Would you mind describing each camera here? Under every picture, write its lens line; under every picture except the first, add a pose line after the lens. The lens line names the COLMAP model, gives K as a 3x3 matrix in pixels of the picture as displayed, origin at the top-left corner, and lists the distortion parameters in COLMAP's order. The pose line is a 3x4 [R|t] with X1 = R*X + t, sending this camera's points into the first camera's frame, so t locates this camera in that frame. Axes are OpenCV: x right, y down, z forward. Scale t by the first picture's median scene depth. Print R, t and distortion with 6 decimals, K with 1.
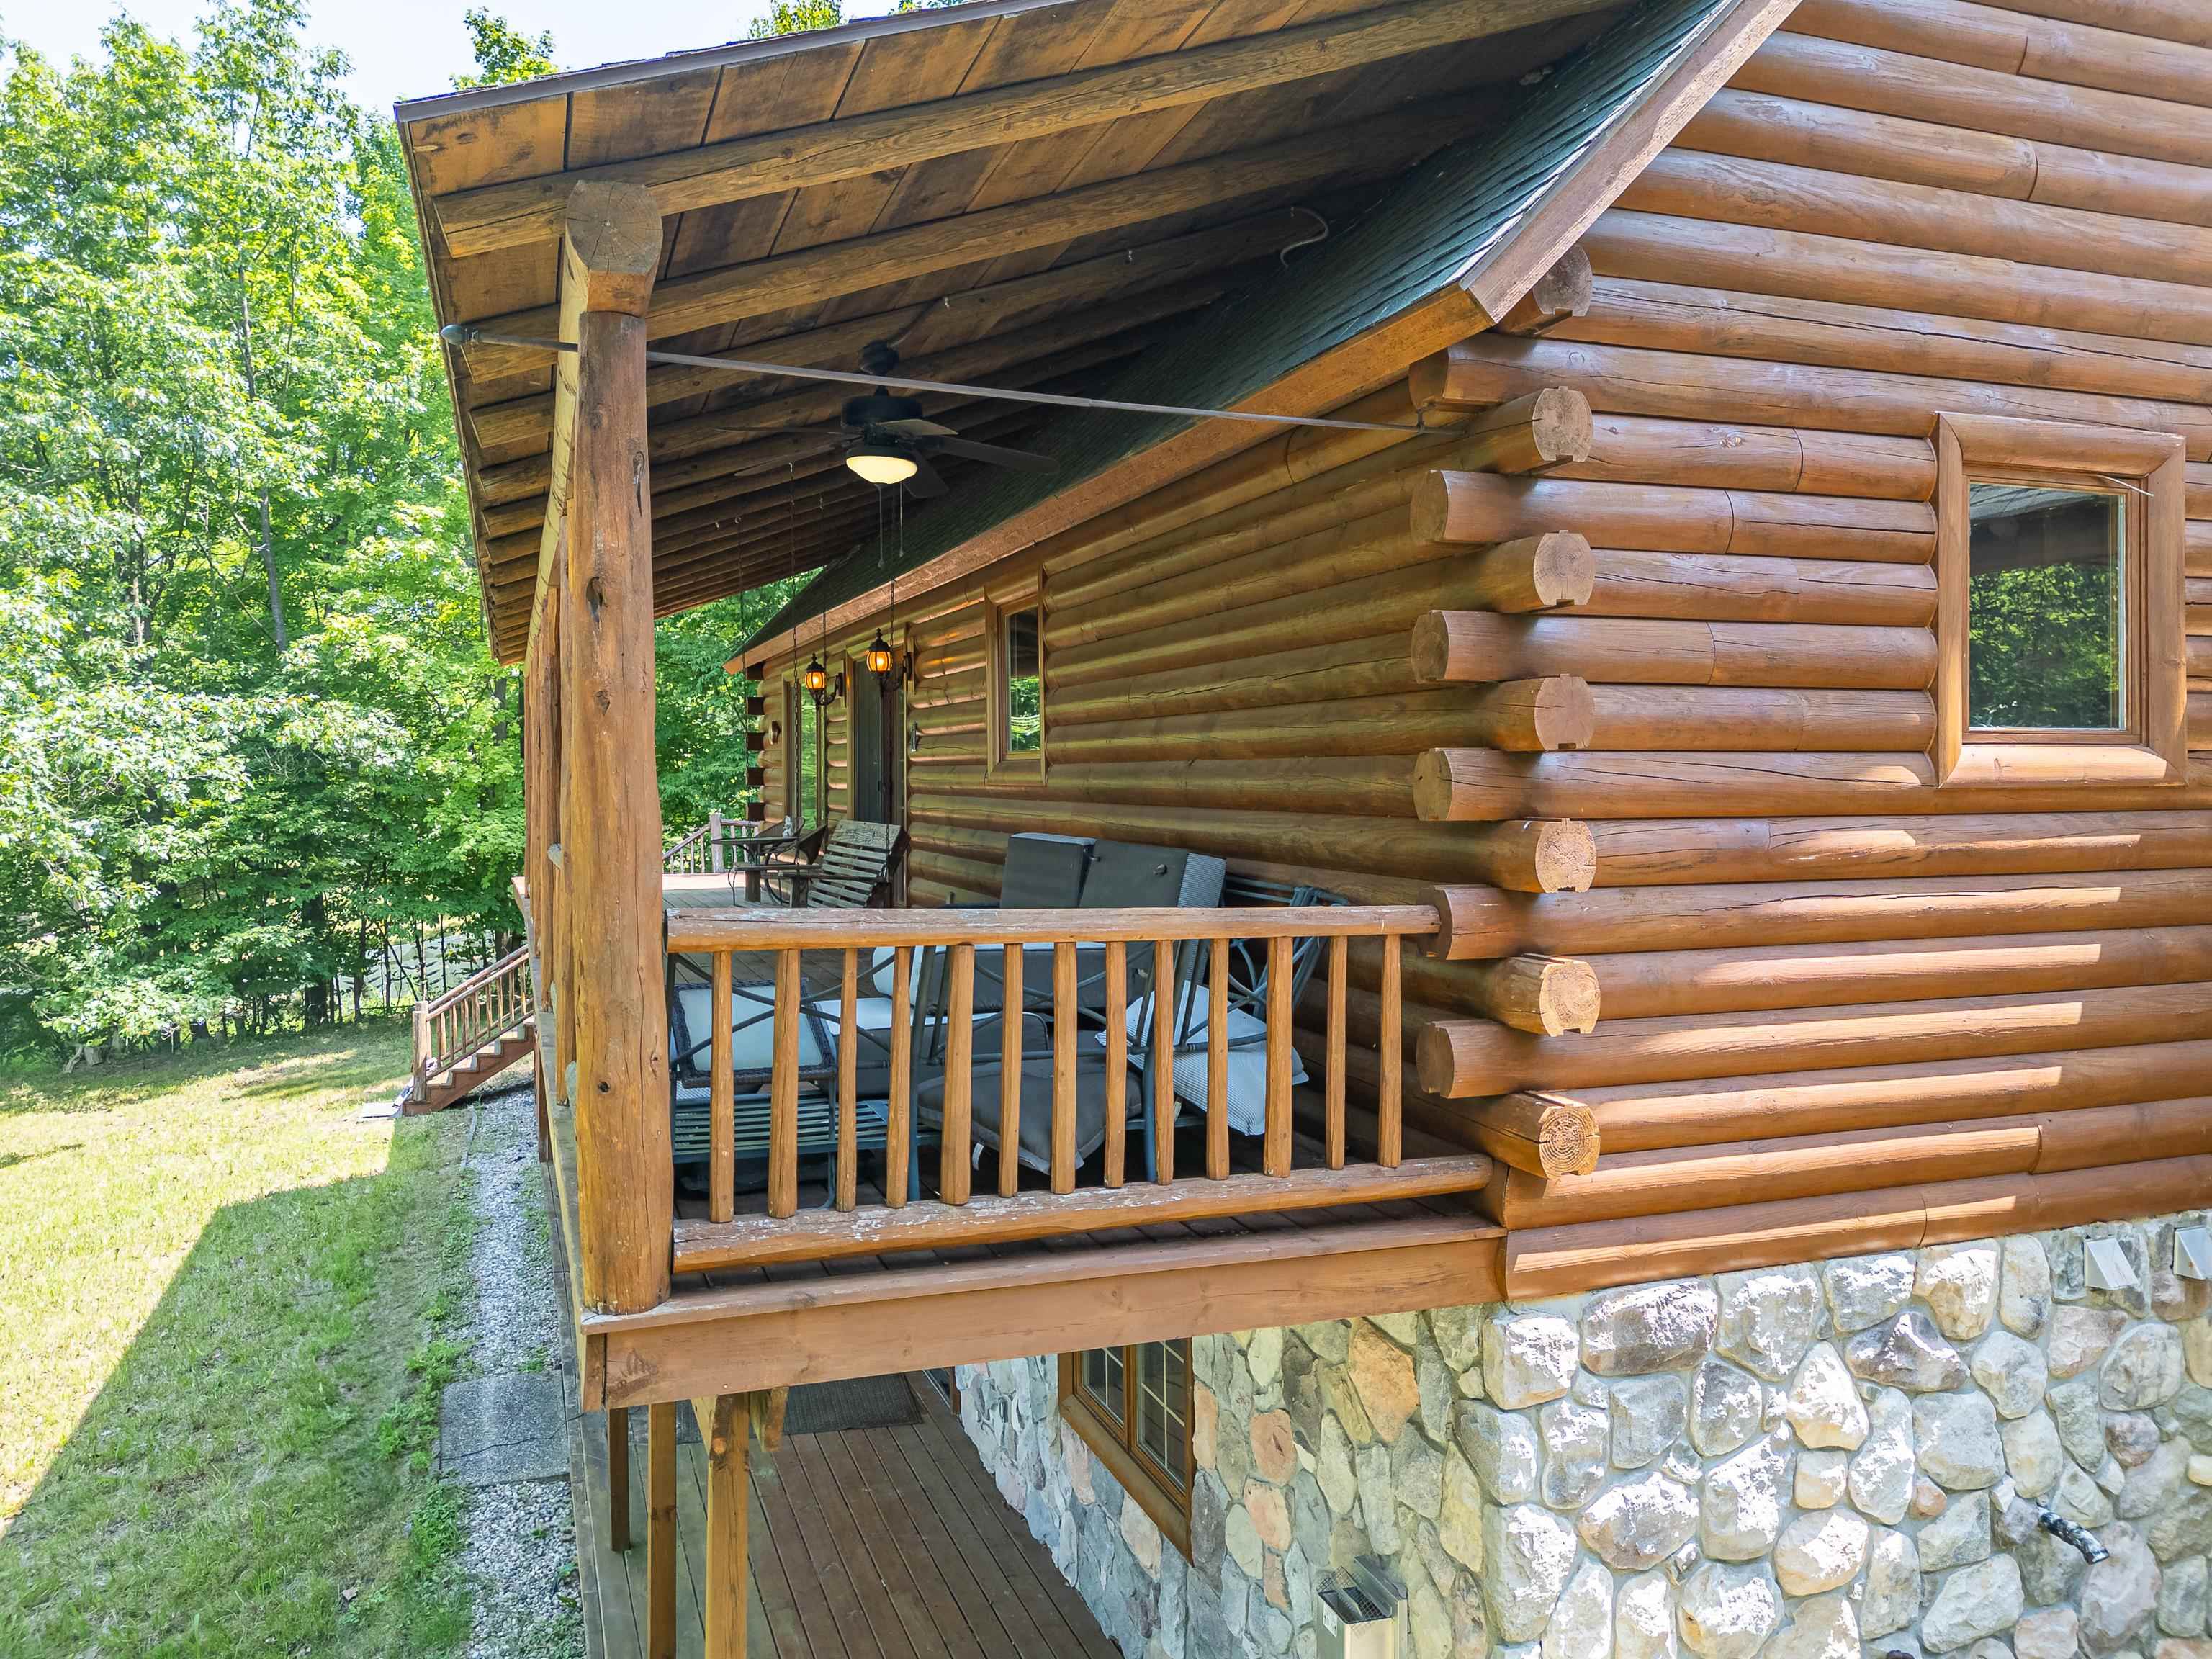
lens RADIAL K [[1630.7, 0, 1106.0], [0, 1630.7, 829.5], [0, 0, 1]] dist [0.030575, -0.013443]
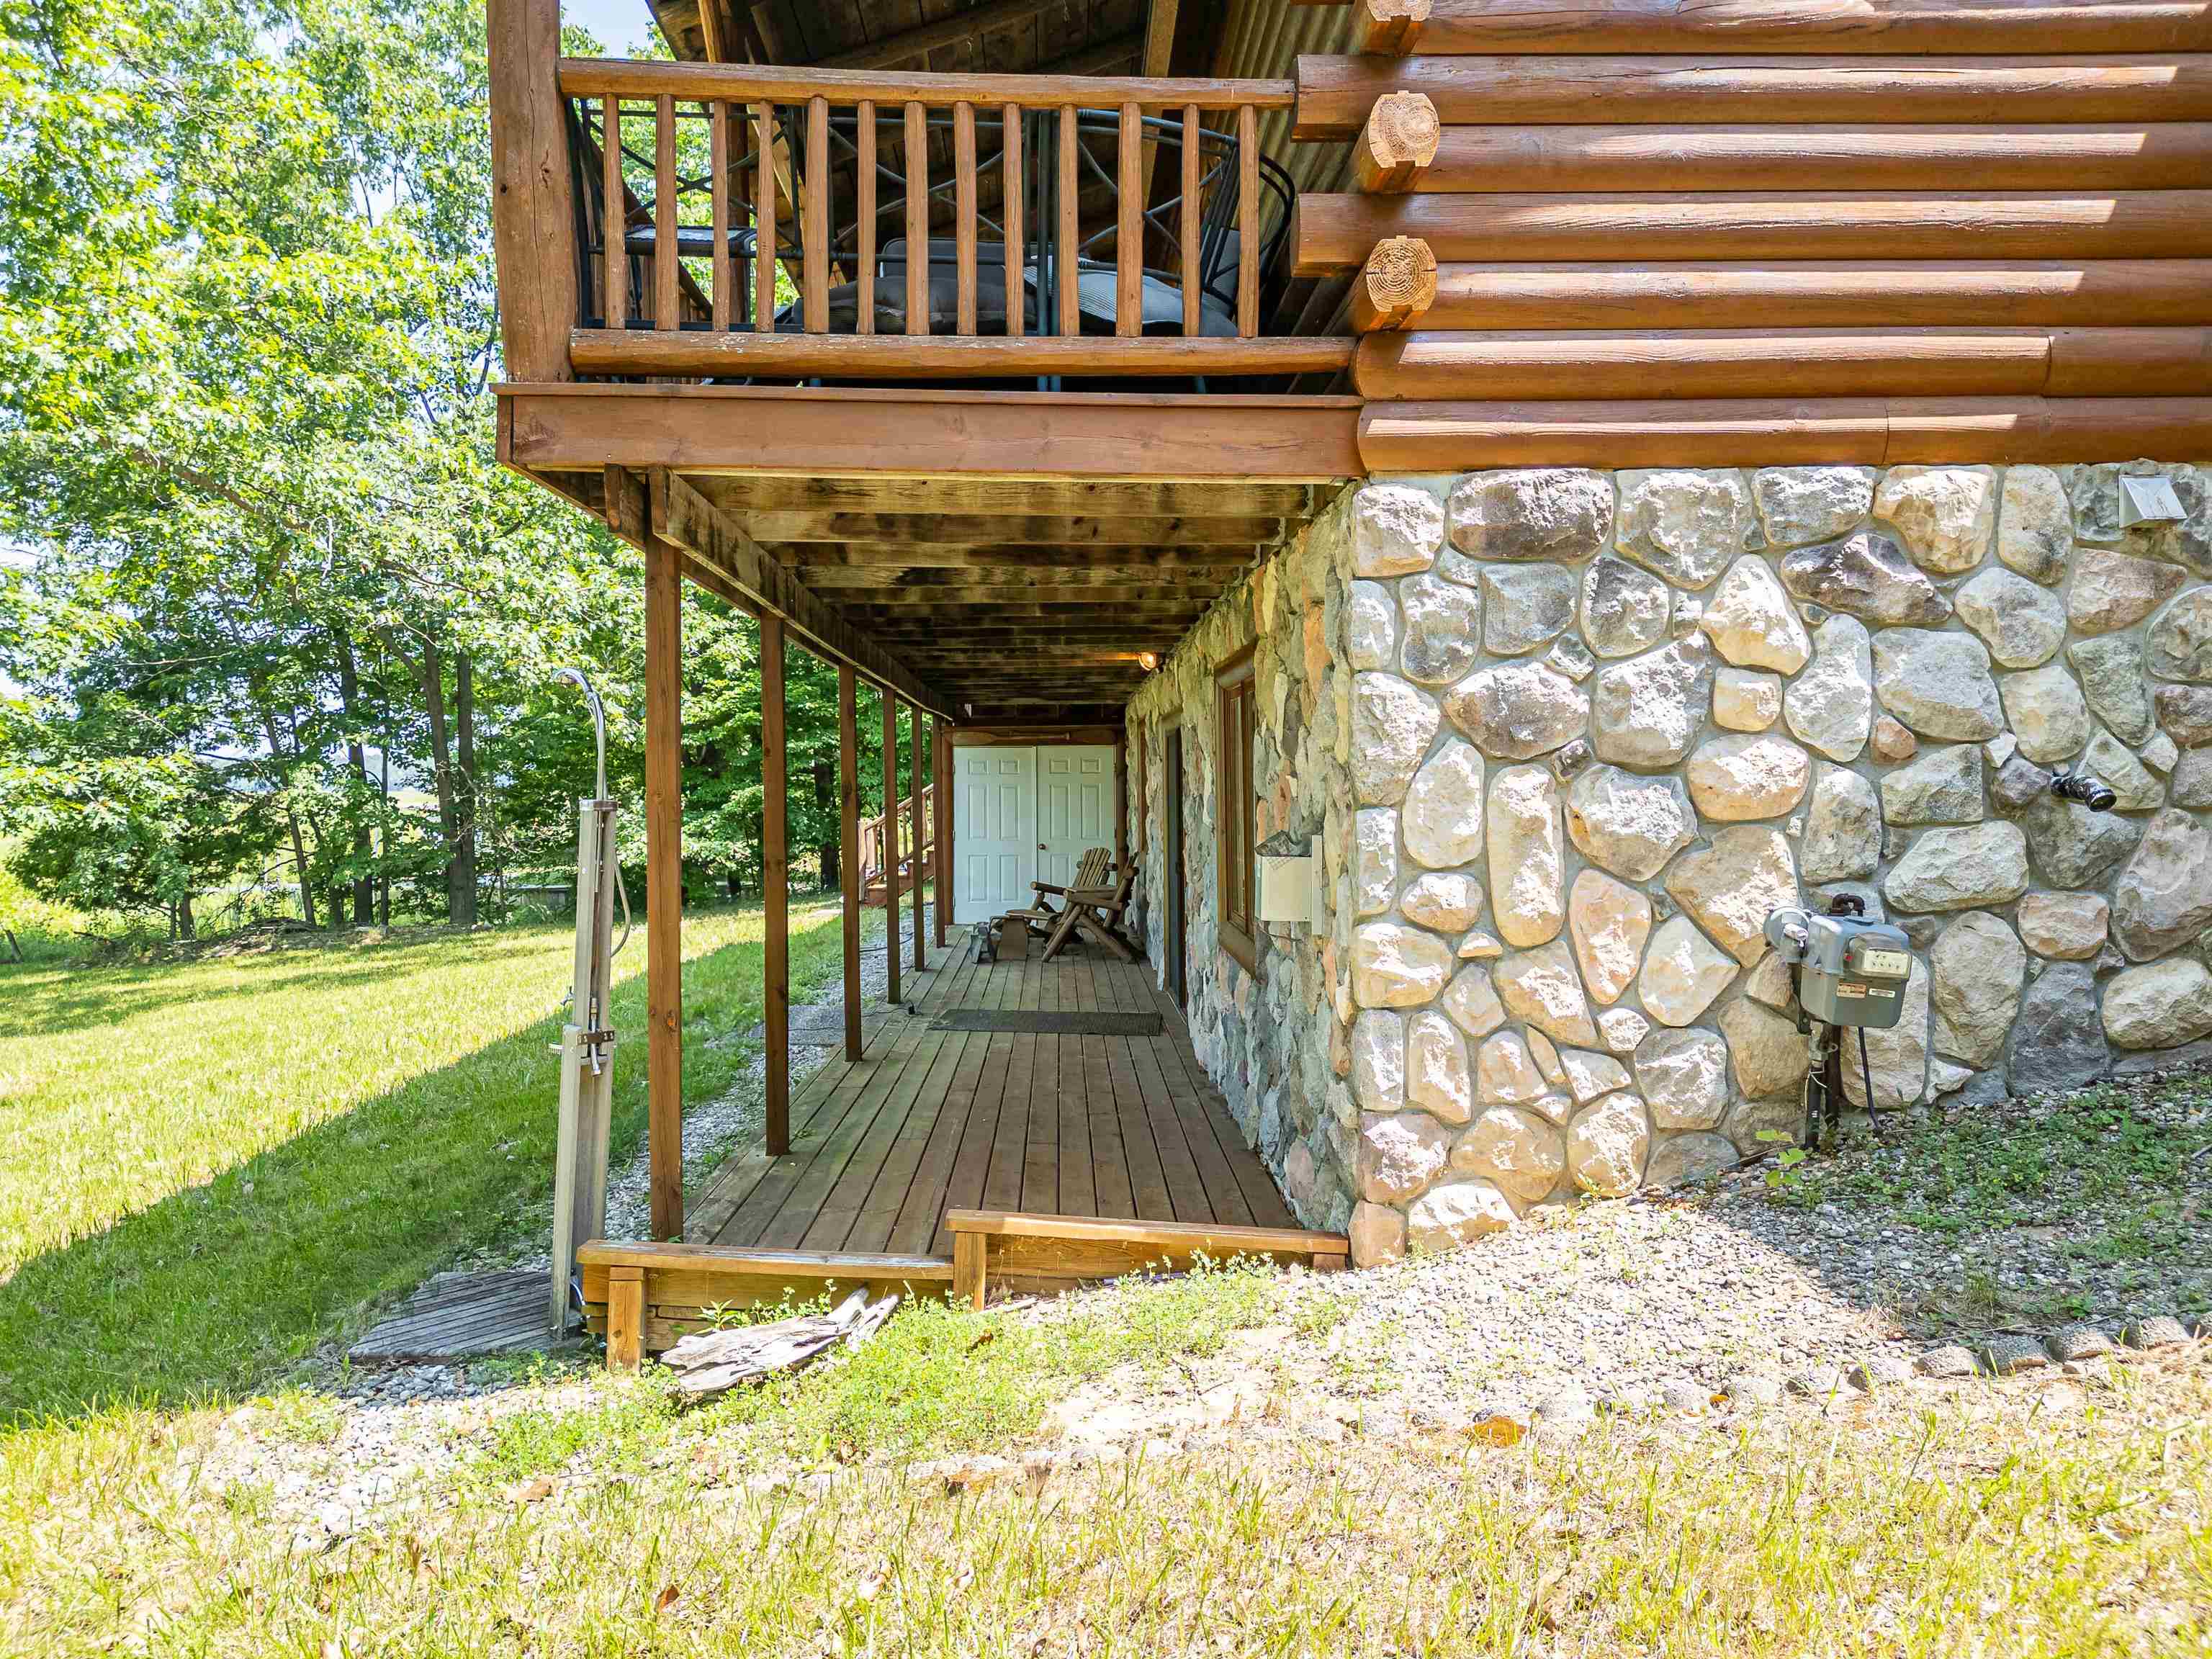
lens RADIAL K [[1630.7, 0, 1106.0], [0, 1630.7, 829.5], [0, 0, 1]] dist [0.030575, -0.013443]
pose [[0.948343, 0.006720, -0.317175, 0.389275], [-0.006138, 0.999977, 0.002835, 0.475814], [0.317186, -0.000742, 0.948363, -0.010915]]
